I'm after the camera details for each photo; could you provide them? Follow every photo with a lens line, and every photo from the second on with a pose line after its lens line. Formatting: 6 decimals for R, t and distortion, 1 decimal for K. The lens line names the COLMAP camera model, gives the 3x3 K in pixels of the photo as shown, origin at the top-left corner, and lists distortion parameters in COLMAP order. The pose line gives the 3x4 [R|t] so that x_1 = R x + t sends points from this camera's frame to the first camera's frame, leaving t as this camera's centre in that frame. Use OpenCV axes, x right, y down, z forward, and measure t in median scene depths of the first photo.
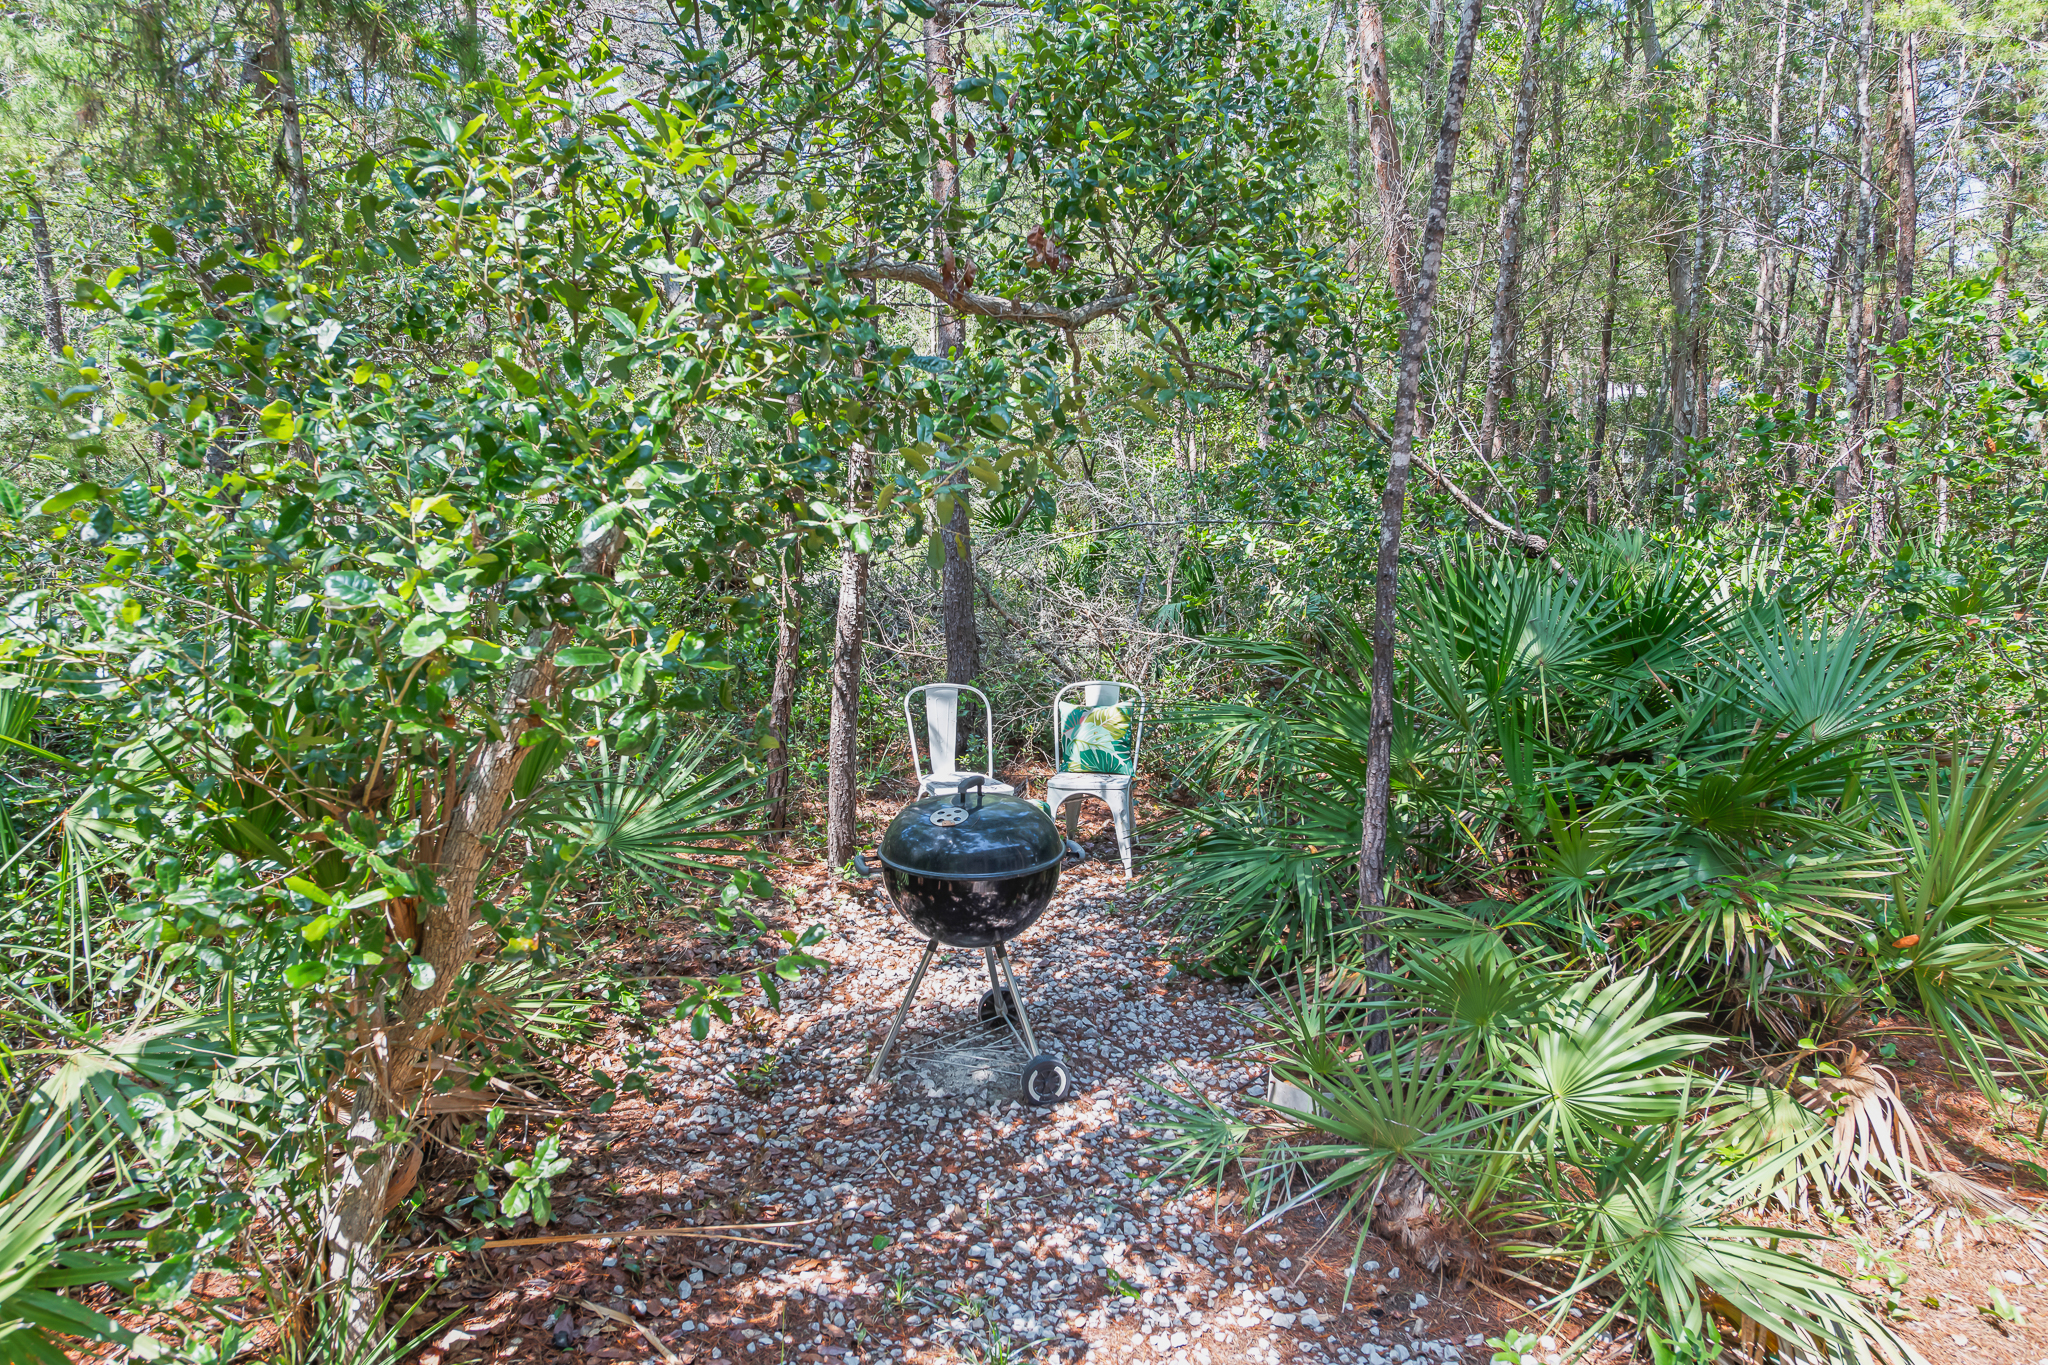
lens RADIAL K [[1338.4, 0, 1010.5], [0, 1338.4, 672.0], [0, 0, 1]] dist [0.009094, -0.001779]
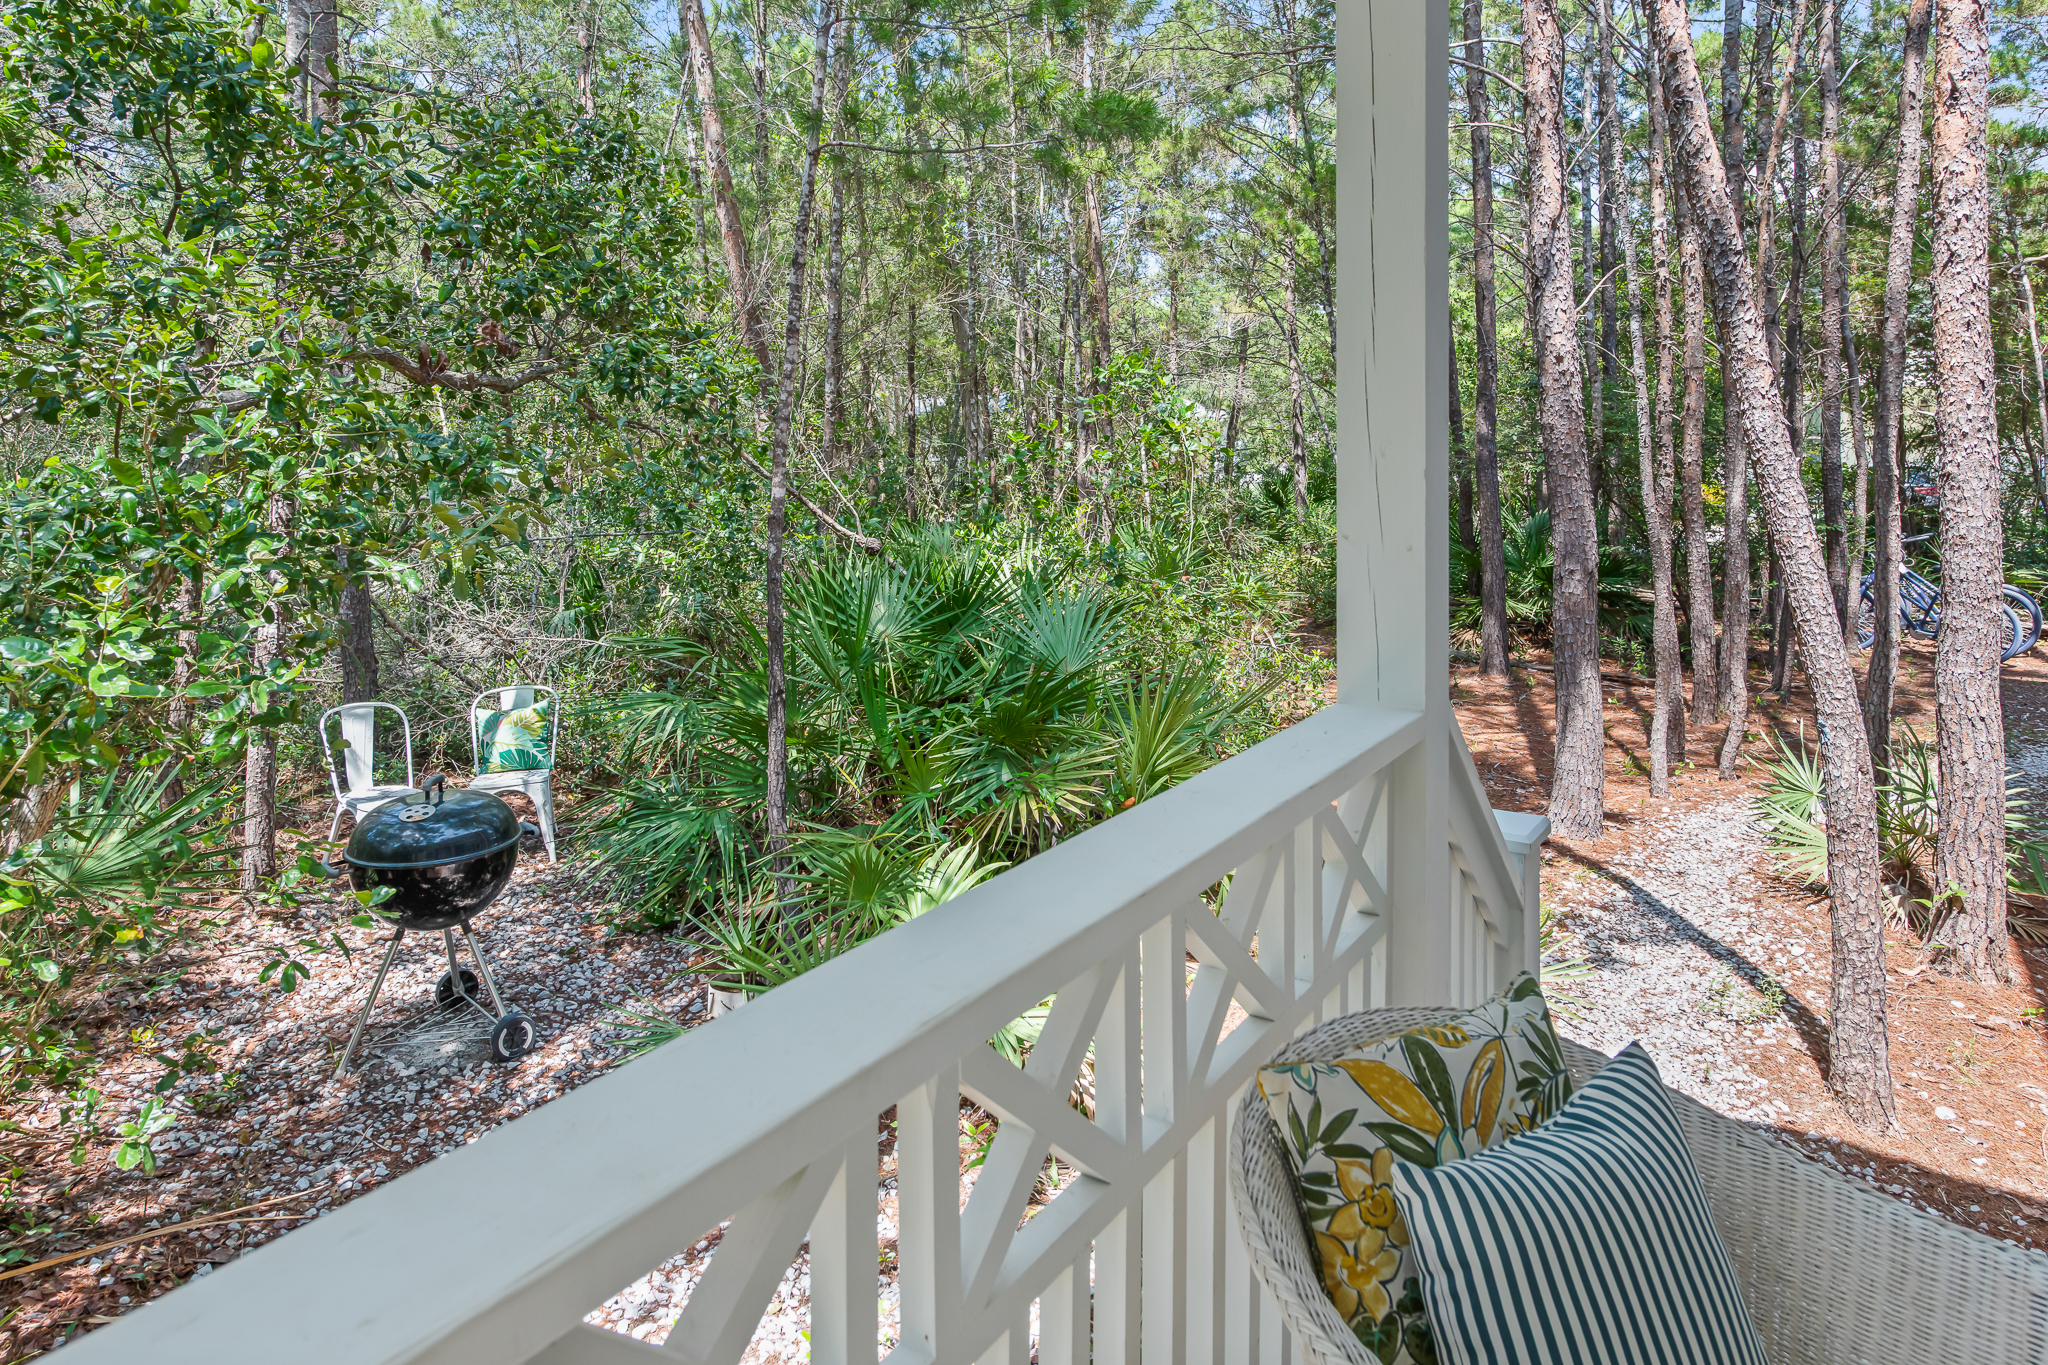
lens RADIAL K [[1327.1, 0, 1028.7], [0, 1327.1, 461.1], [0, 0, 1]] dist [0.006362, -0.002309]
pose [[0.879239, -0.018963, 0.476003, -0.105037], [0.091193, 0.987428, -0.129108, 0.004809], [-0.467570, 0.156925, 0.869915, -0.242680]]
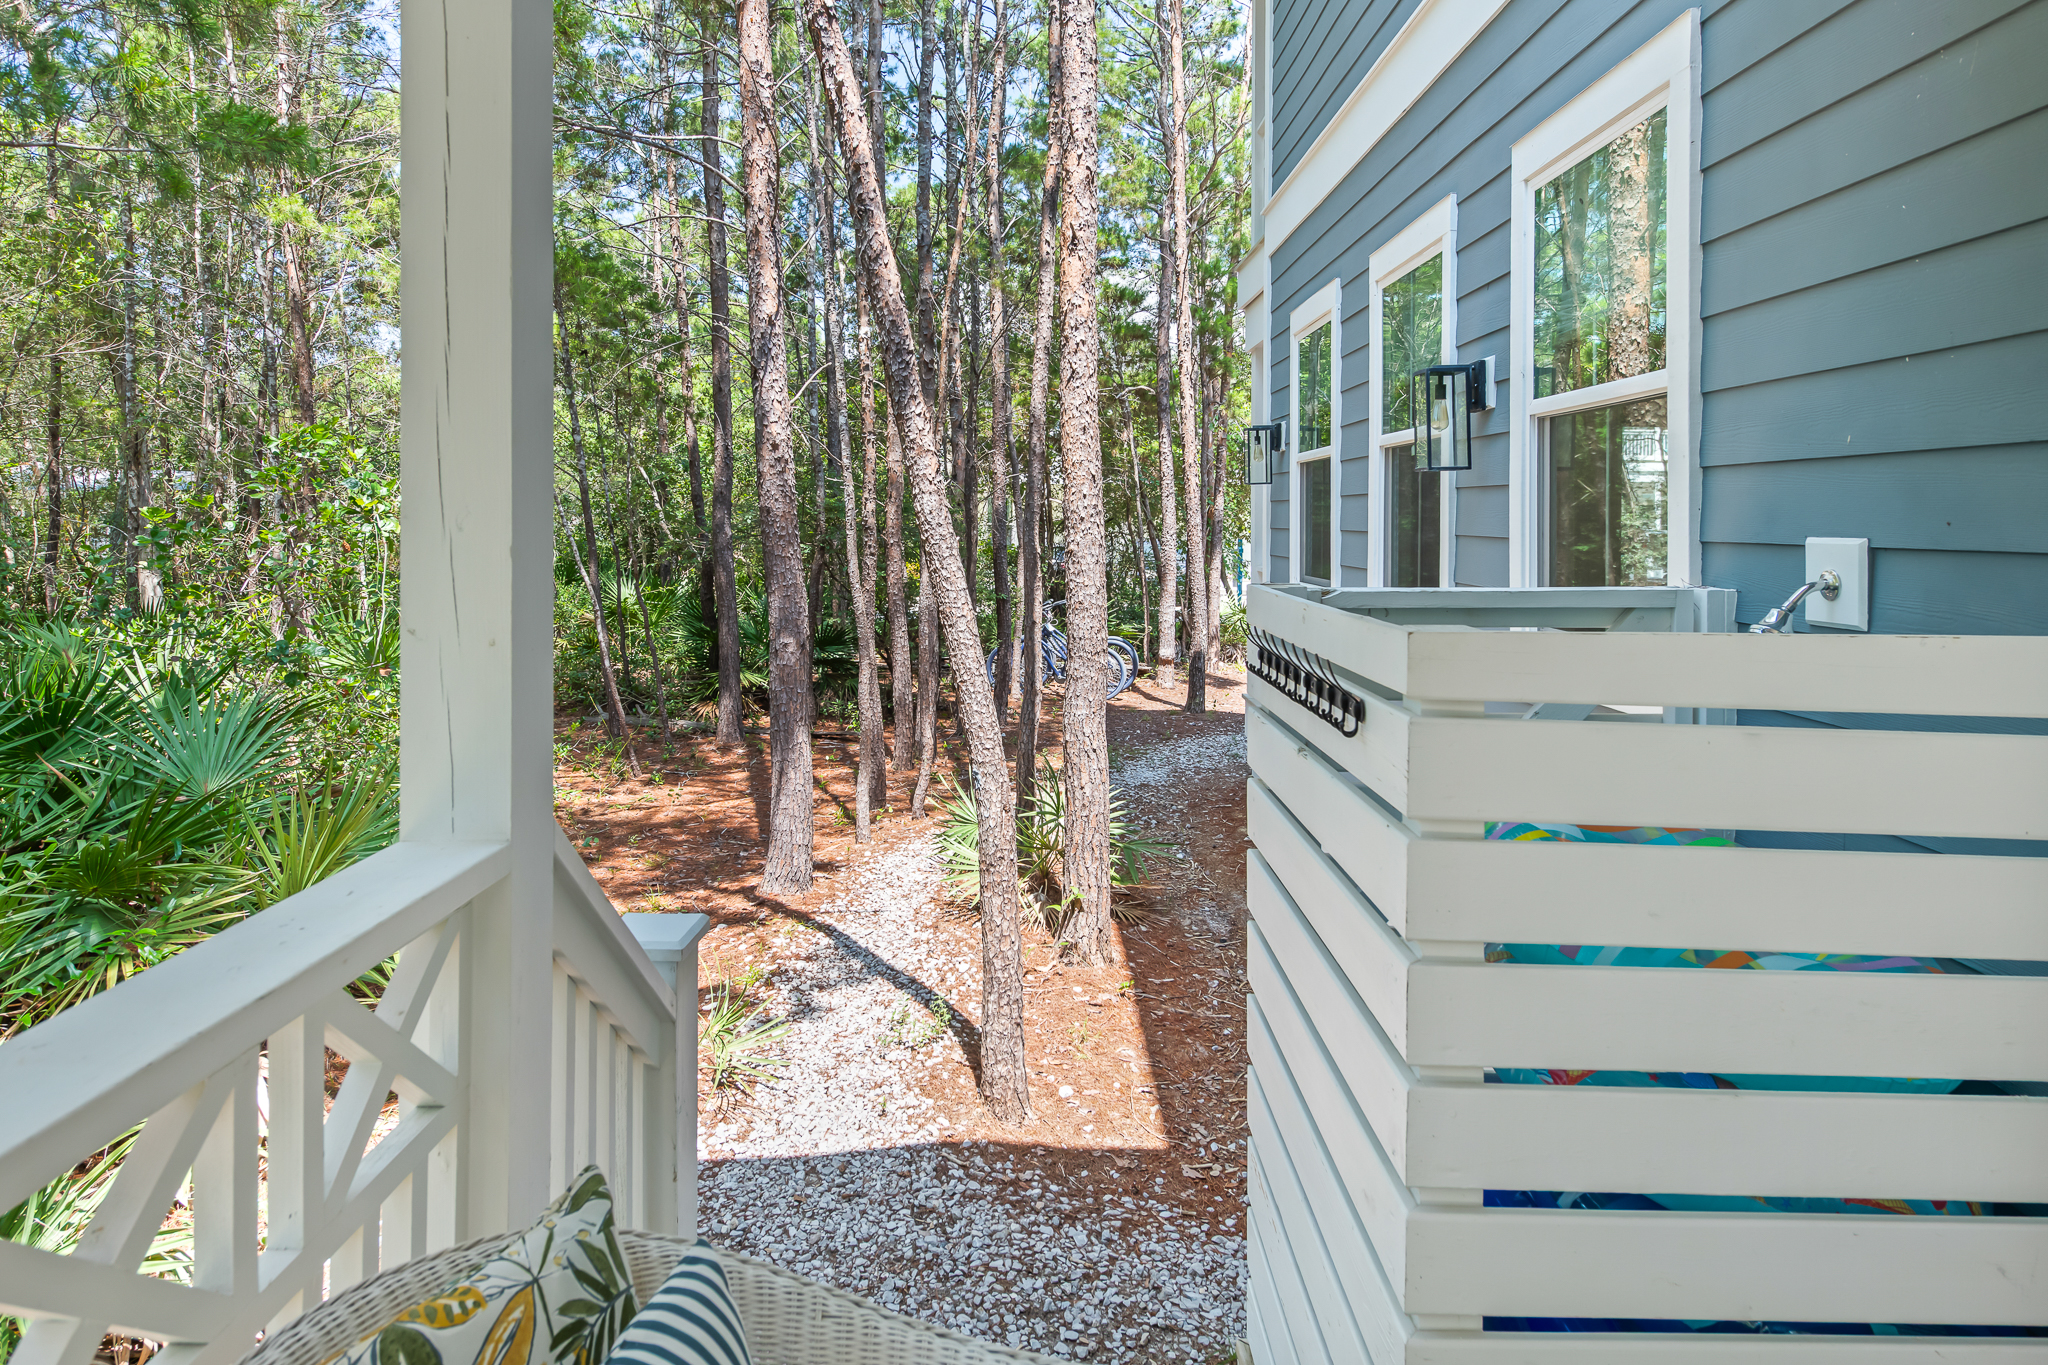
lens RADIAL K [[1205.8, 0, 1049.0], [0, 1205.8, 535.3], [0, 0, 1]] dist [-0.000225, -0.004994]
pose [[0.480557, -0.014675, 0.876841, 0.019206], [0.150244, 0.986455, -0.065832, 0.003519], [-0.863997, 0.163376, 0.476253, -0.198532]]
